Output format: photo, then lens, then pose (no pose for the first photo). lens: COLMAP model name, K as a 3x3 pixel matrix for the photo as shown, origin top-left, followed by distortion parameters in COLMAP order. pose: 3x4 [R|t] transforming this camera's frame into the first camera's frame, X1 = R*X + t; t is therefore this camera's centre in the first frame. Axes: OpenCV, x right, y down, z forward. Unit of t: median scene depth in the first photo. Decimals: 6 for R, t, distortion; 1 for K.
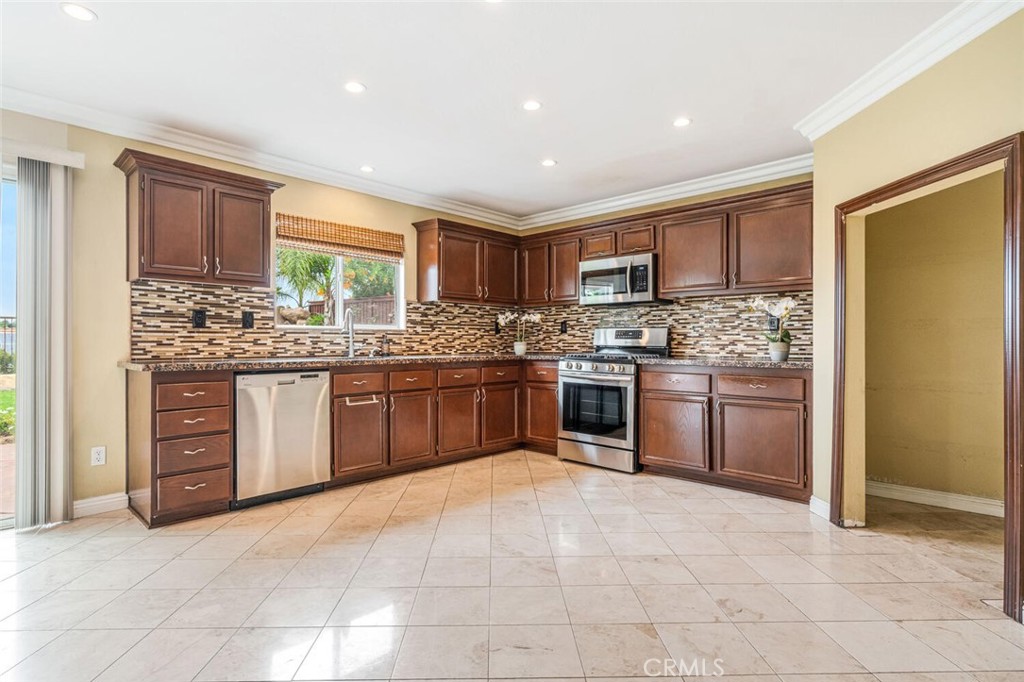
lens RADIAL K [[486.1, 0, 512.0], [0, 486.1, 341.0], [0, 0, 1]] dist [-0.044440, 0.017597]
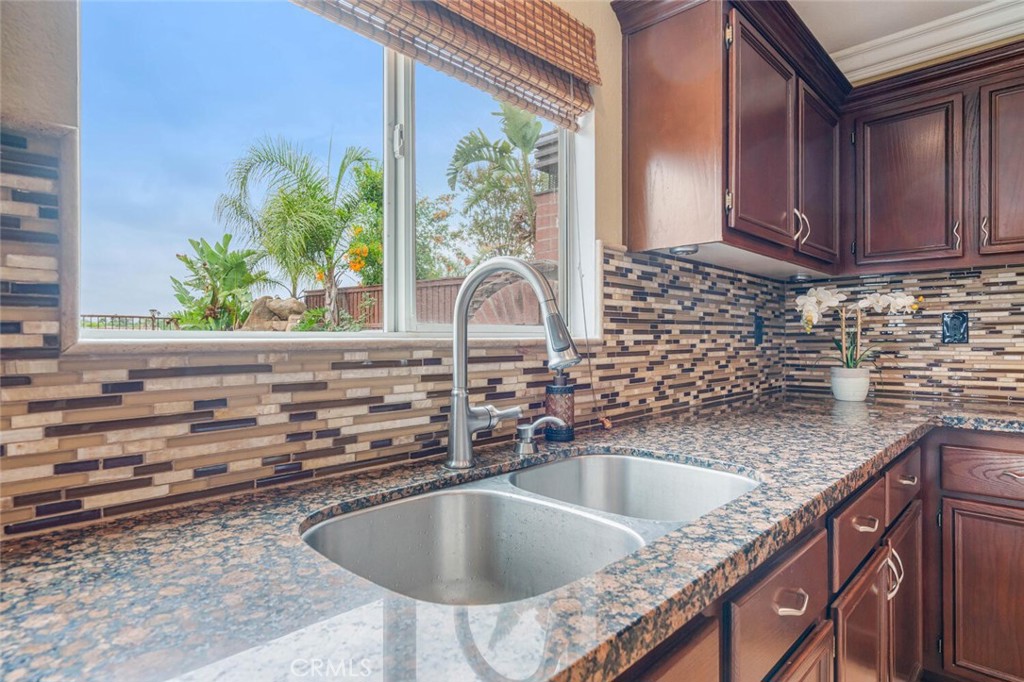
lens RADIAL K [[515.1, 0, 512.0], [0, 515.1, 341.0], [0, 0, 1]] dist [-0.004213, -0.000361]
pose [[0.999788, -0.003230, -0.020331, -0.260781], [0.003391, 0.999963, 0.007910, -0.024703], [0.020305, -0.007977, 0.999762, 0.649544]]
